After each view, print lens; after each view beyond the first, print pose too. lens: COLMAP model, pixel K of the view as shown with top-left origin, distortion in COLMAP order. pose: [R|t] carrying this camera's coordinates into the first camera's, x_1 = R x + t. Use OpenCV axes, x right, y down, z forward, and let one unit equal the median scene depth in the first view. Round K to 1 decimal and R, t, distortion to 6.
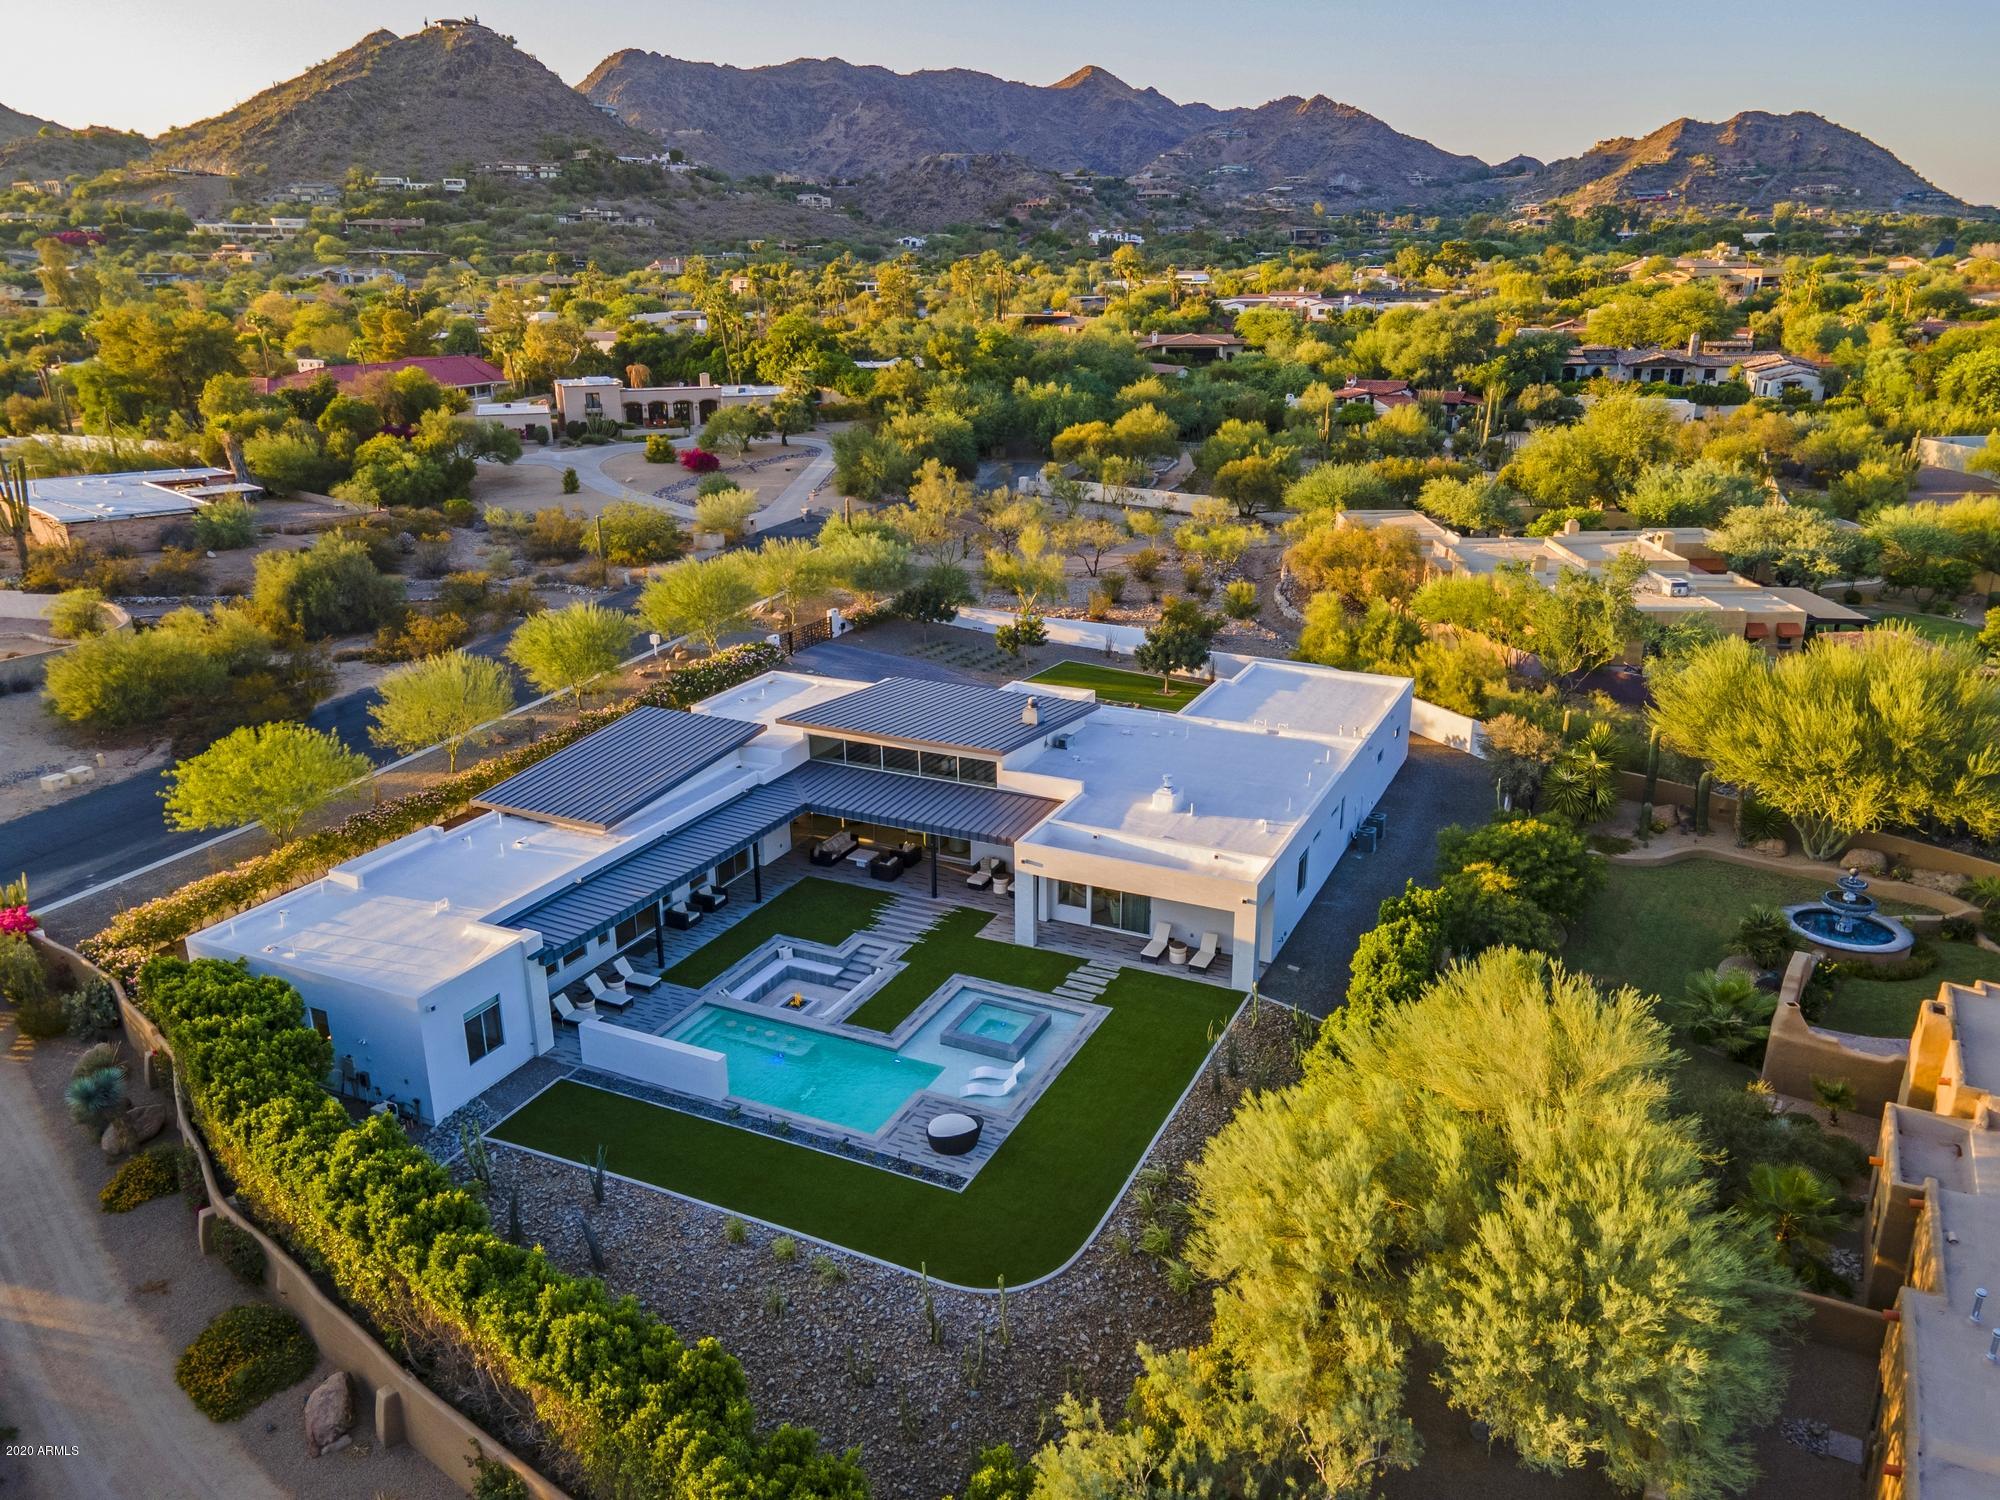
lens RADIAL K [[1443.6, 0, 1000.0], [0, 1443.6, 750.0], [0, 0, 1]] dist [0.048414, 0.001879]
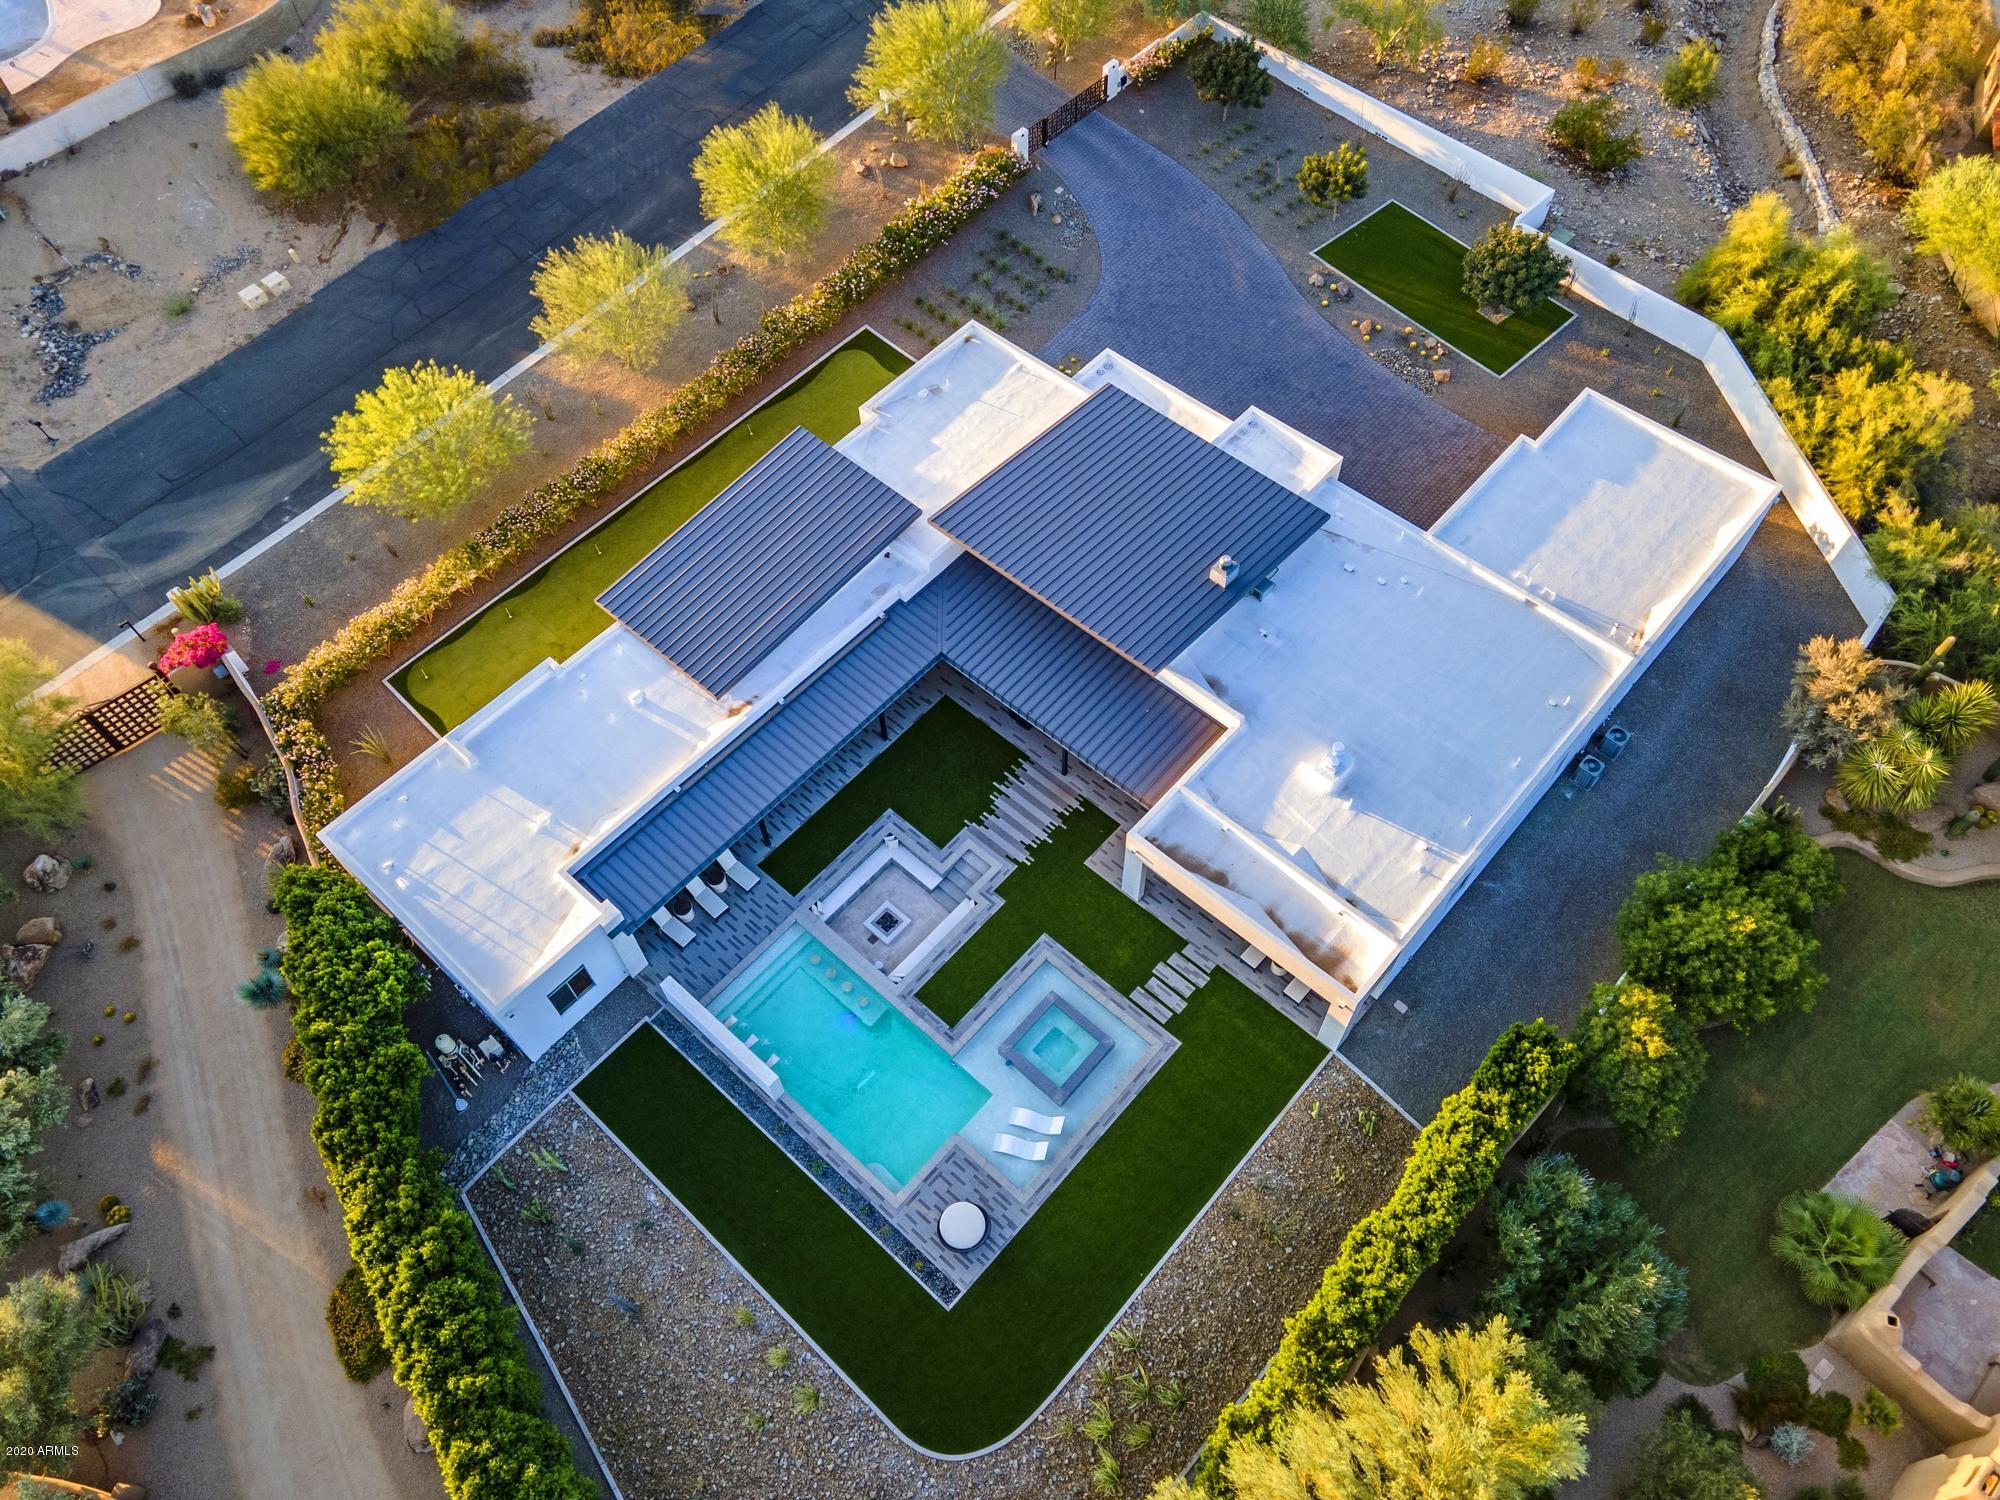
lens RADIAL K [[1443.6, 0, 1000.0], [0, 1443.6, 750.0], [0, 0, 1]] dist [0.048414, 0.001879]
pose [[0.959144, 0.232536, -0.161153, 0.067036], [-0.079225, 0.767575, 0.636044, -0.545805], [0.271600, -0.597290, 0.754637, 0.320873]]
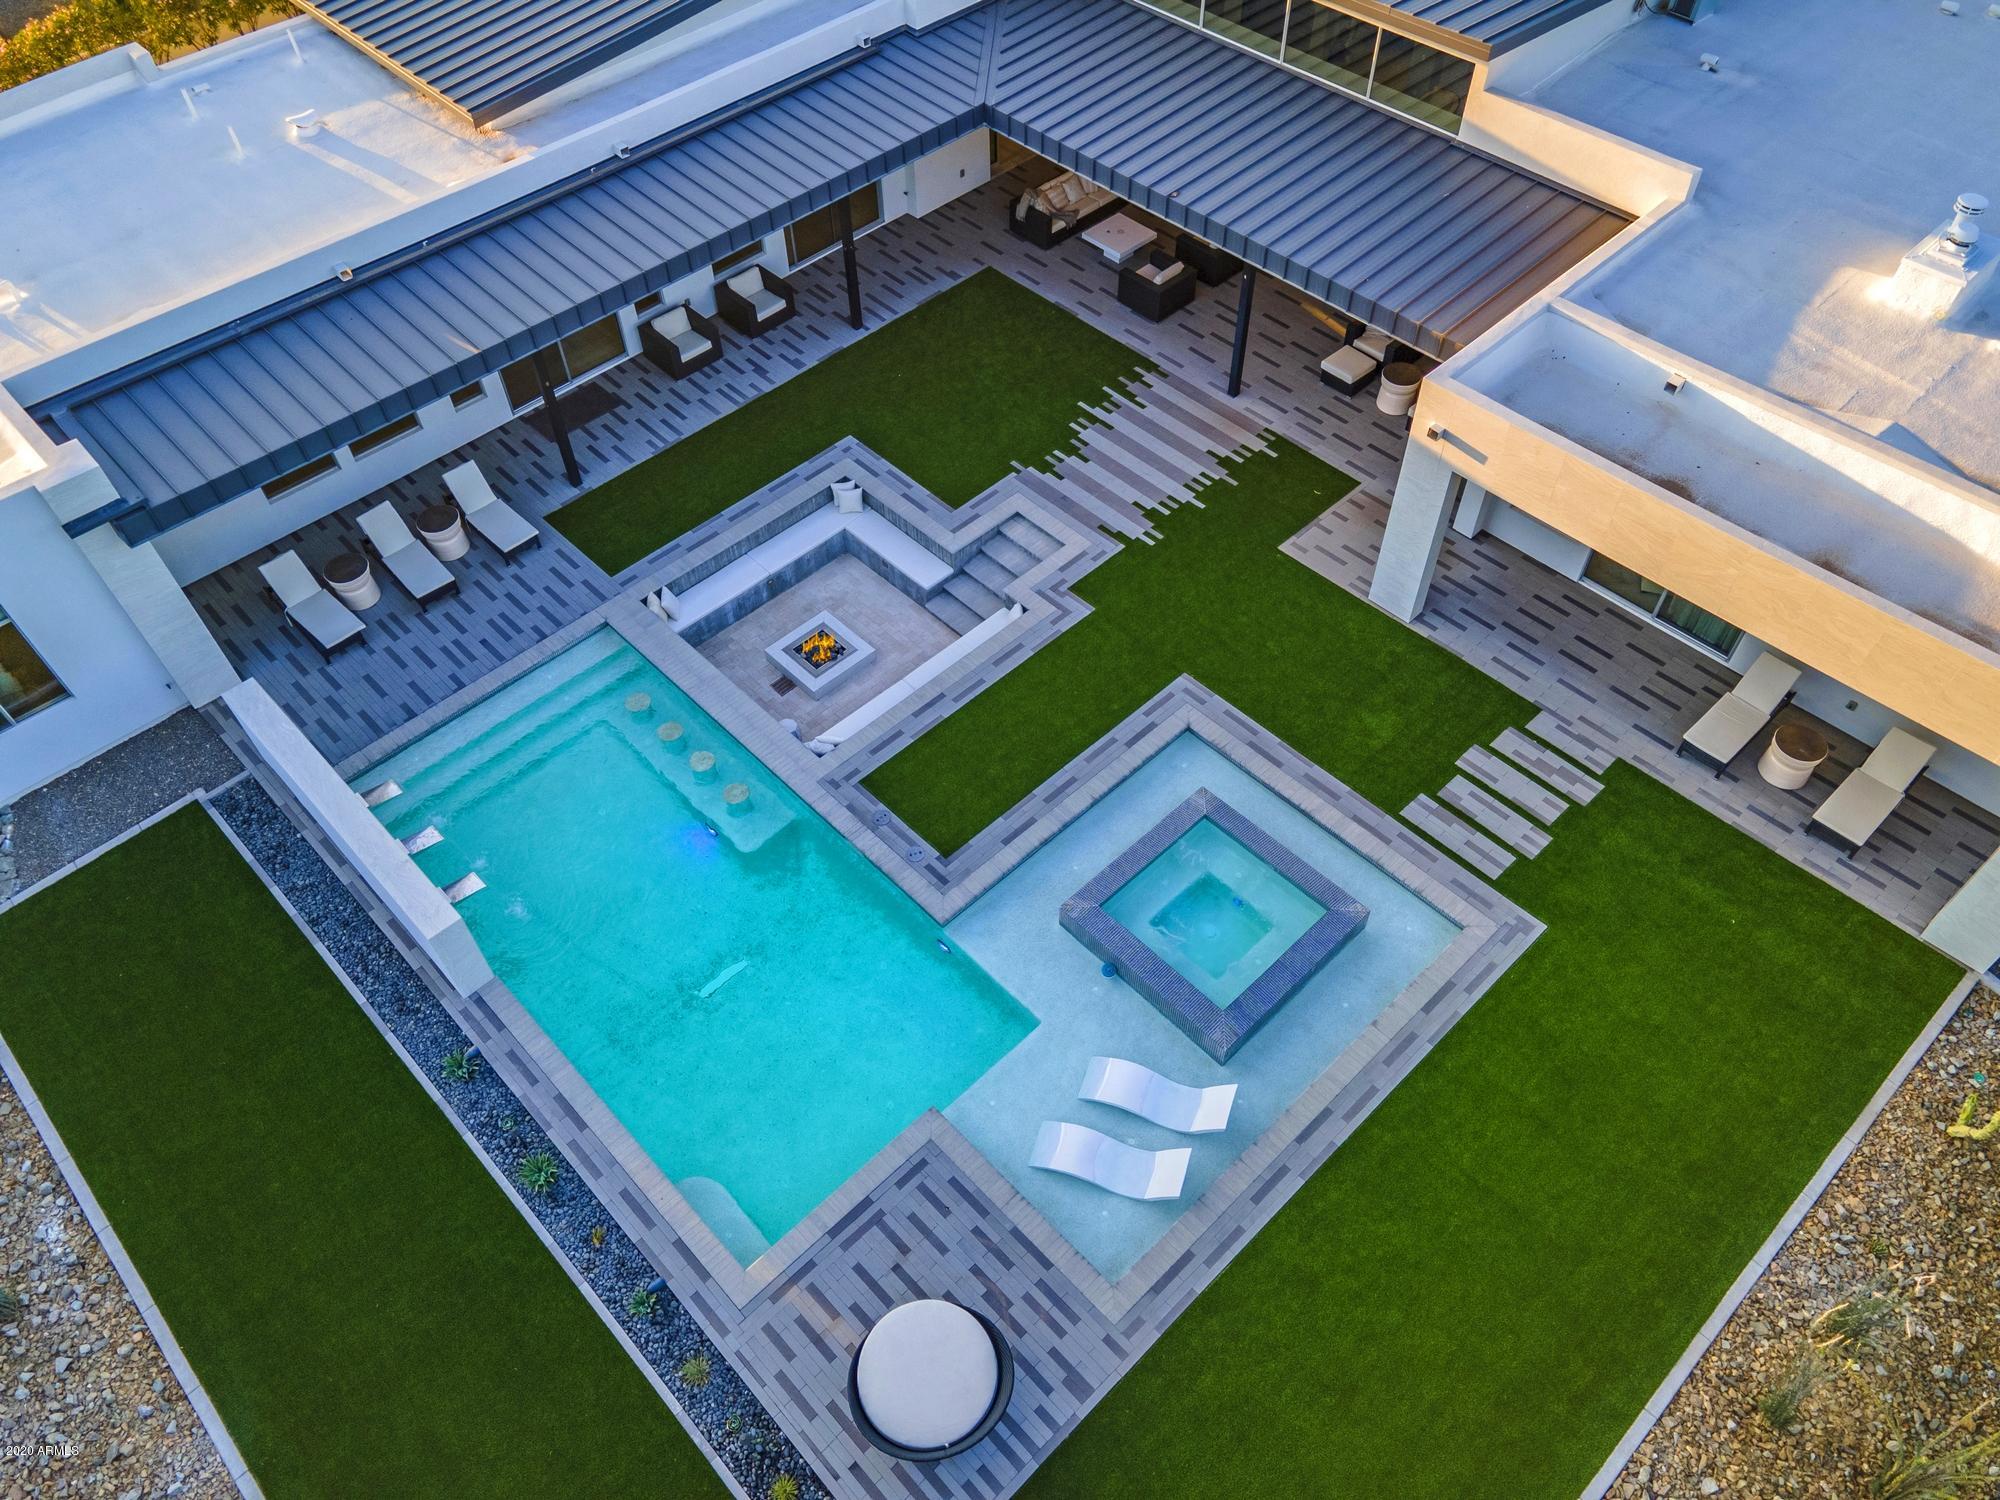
lens RADIAL K [[1448.6, 0, 993.2], [0, 1448.6, 756.3], [0, 0, 1]] dist [0.036534, 0.008182]
pose [[0.934849, 0.268395, -0.232423, 0.019253], [-0.098510, 0.825009, 0.556468, -0.047350], [0.341104, -0.497318, 0.797698, 0.627846]]
